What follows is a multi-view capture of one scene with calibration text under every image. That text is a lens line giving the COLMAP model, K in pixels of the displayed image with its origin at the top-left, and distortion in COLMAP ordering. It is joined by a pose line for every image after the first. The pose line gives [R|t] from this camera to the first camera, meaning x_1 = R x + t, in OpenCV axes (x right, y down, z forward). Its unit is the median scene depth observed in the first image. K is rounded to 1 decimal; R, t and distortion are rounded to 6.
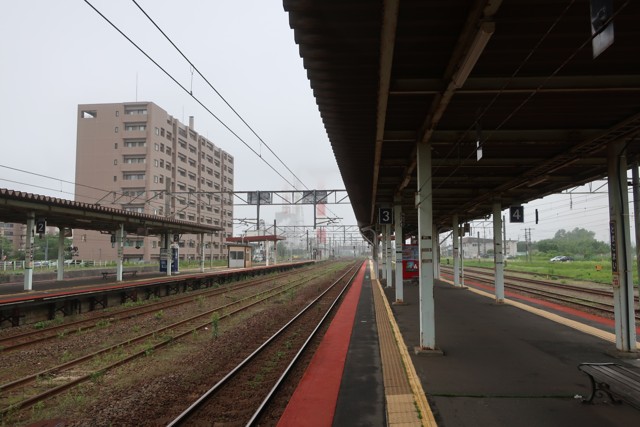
lens RADIAL K [[503.9, 0, 322.5], [0, 503.9, 216.8], [0, 0, 1]] dist [-0.006425, -0.000328]
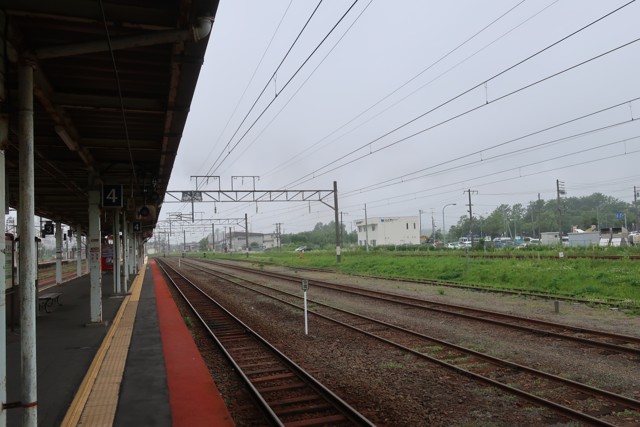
lens RADIAL K [[503.9, 0, 321.4], [0, 503.9, 214.1], [0, 0, 1]] dist [-0.006425, -0.000328]
pose [[0.912363, -0.007863, 0.409306, 0.040200], [0.004978, 0.999955, 0.008114, -0.008594], [-0.409351, -0.005365, 0.912361, -0.114856]]
